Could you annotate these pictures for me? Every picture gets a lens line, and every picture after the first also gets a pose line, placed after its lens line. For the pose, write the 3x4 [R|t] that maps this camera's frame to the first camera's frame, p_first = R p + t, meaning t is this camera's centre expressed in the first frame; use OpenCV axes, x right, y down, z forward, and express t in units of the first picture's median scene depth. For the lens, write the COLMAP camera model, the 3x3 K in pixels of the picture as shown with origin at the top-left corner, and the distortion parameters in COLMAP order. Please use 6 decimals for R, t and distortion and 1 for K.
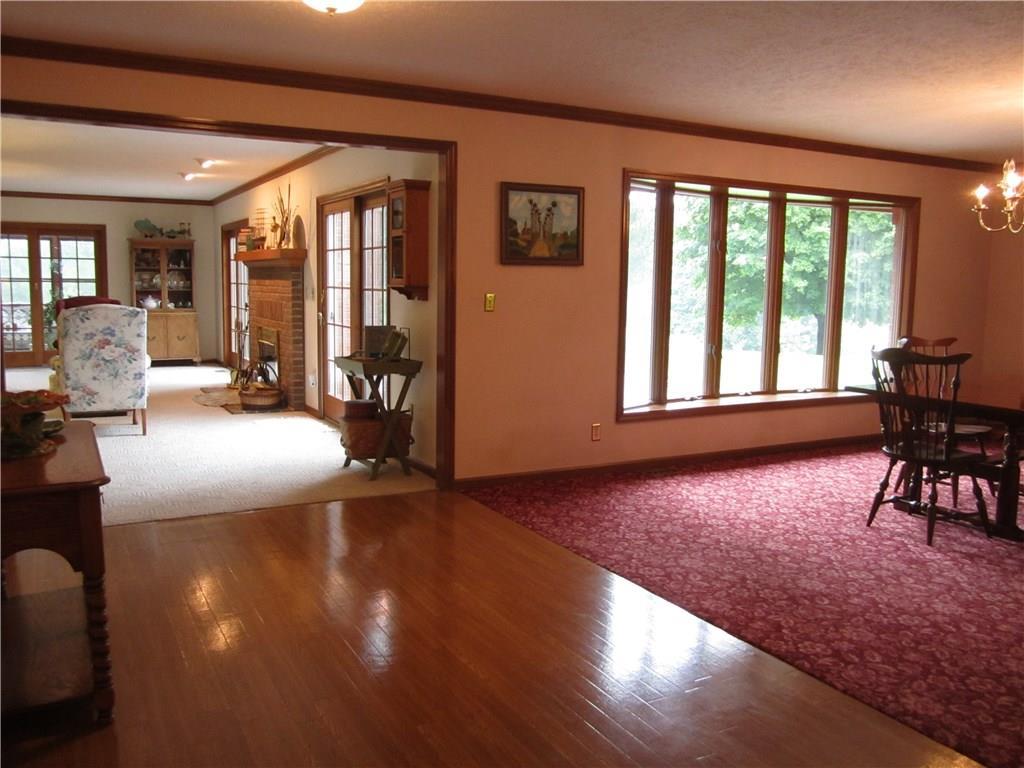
lens RADIAL K [[852.1, 0, 503.0], [0, 852.1, 378.4], [0, 0, 1]] dist [-0.041664, 0.012589]
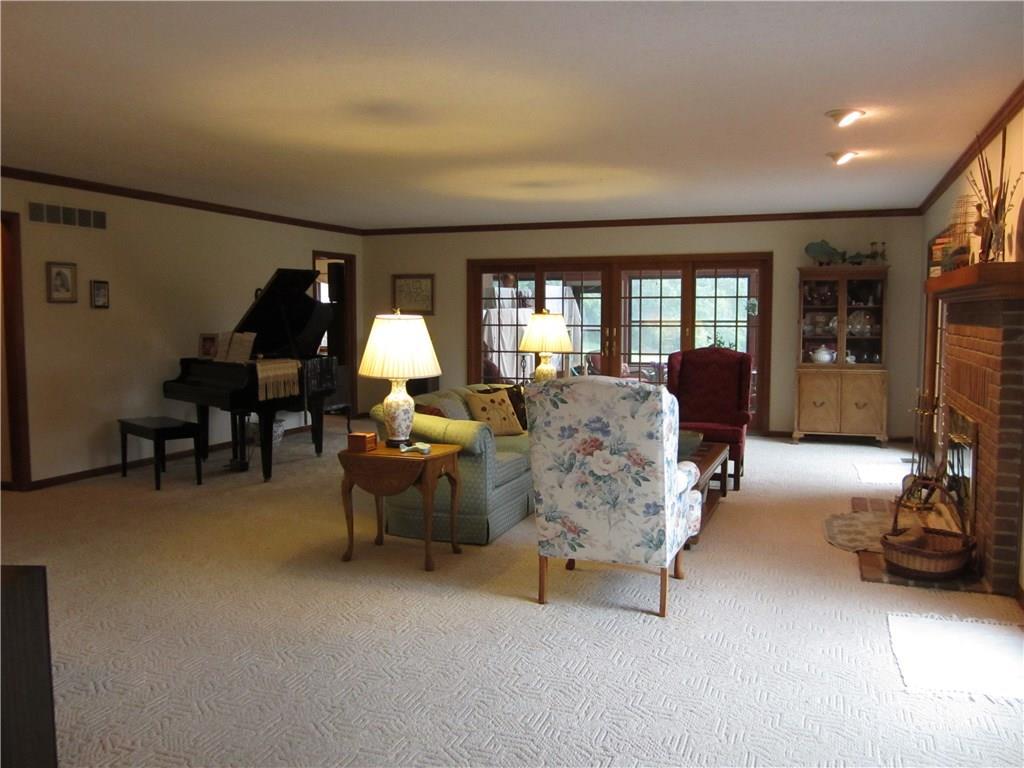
lens RADIAL K [[852.1, 0, 510.5], [0, 852.1, 387.2], [0, 0, 1]] dist [-0.041664, 0.012589]
pose [[0.665893, 0.045069, -0.744685, -0.068728], [-0.071369, 0.997444, -0.003451, -0.053603], [0.742626, 0.055445, 0.667408, 0.423832]]
